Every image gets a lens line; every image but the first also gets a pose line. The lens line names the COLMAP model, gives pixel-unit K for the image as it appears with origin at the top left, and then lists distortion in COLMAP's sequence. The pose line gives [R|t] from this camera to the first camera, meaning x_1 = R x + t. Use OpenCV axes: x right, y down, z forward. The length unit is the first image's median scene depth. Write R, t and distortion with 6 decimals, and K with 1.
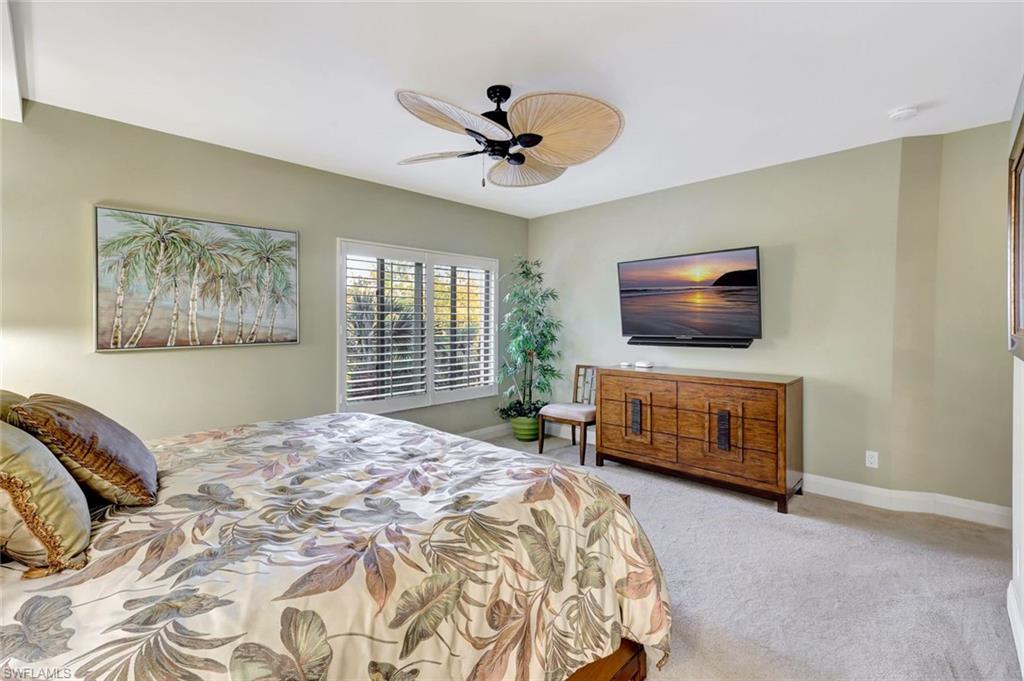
lens RADIAL K [[449.0, 0, 512.0], [0, 449.0, 331.4], [0, 0, 1]] dist [0.009259, 0.000212]
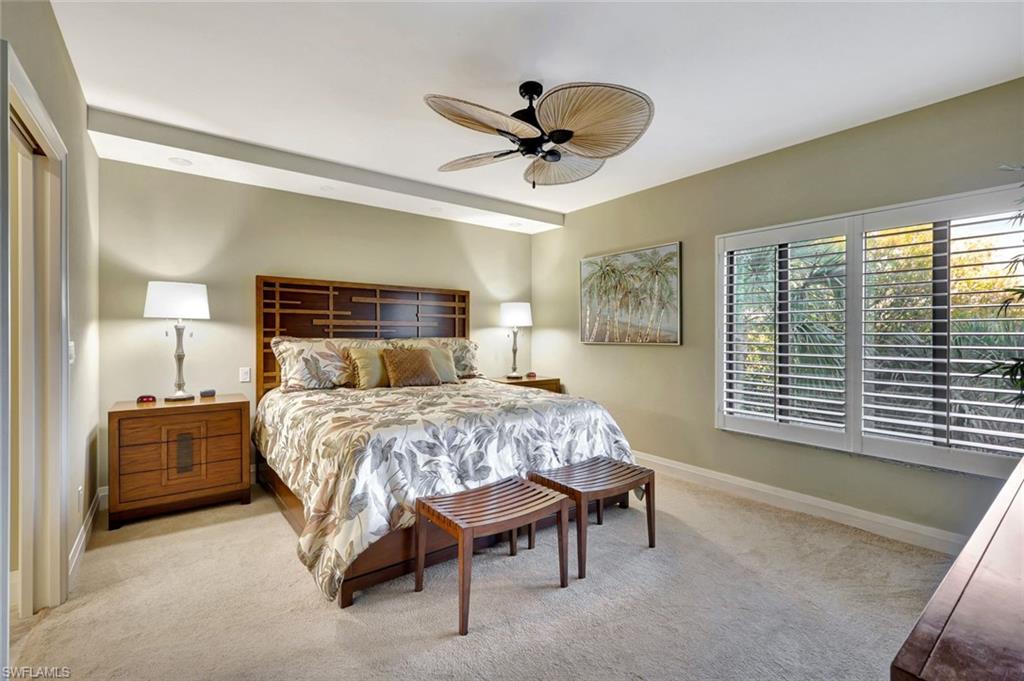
lens RADIAL K [[449.0, 0, 512.2], [0, 449.0, 334.1], [0, 0, 1]] dist [0.009259, 0.000212]
pose [[-0.139540, 0.013163, -0.990129, 0.686034], [-0.015079, 0.999767, 0.015416, -0.010227], [0.990102, 0.017082, -0.139309, 0.786842]]
